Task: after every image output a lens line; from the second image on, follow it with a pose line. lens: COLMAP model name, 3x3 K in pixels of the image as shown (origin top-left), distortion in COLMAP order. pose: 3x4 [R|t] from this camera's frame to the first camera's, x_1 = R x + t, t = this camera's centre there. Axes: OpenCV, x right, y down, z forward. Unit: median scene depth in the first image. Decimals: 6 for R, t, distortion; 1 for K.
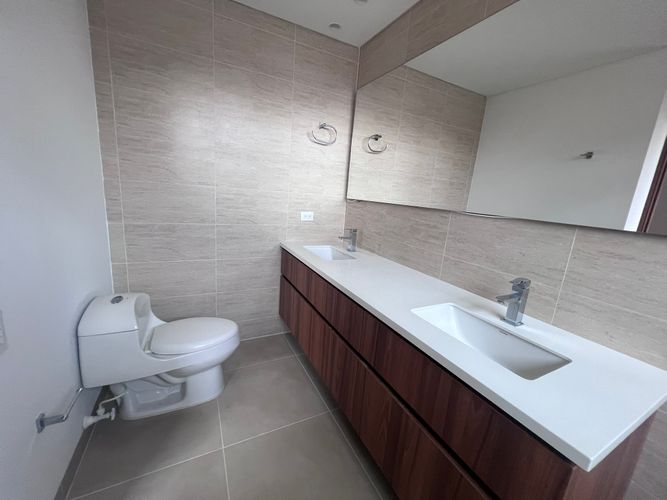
lens RADIAL K [[266.6, 0, 334.2], [0, 266.6, 250.6], [0, 0, 1]] dist [0.001548, 0.000582]
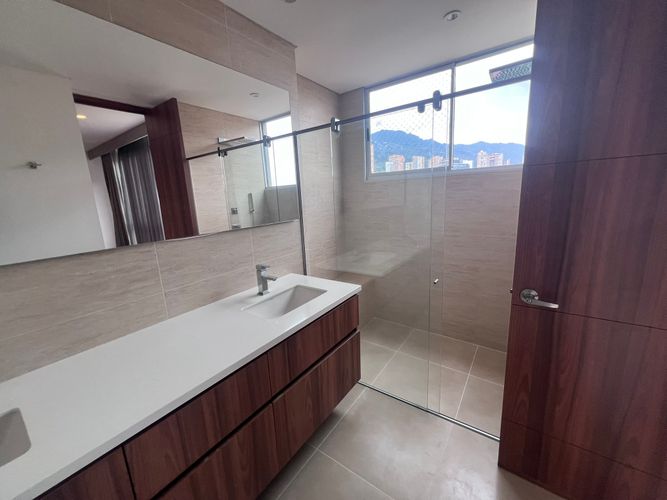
lens RADIAL K [[266.6, 0, 332.8], [0, 266.6, 246.4], [0, 0, 1]] dist [0.001548, 0.000582]
pose [[-0.462279, -0.222365, 0.858401, -0.566888], [0.206750, 0.914337, 0.348197, -0.313091], [-0.862295, 0.338439, -0.376705, 0.822147]]
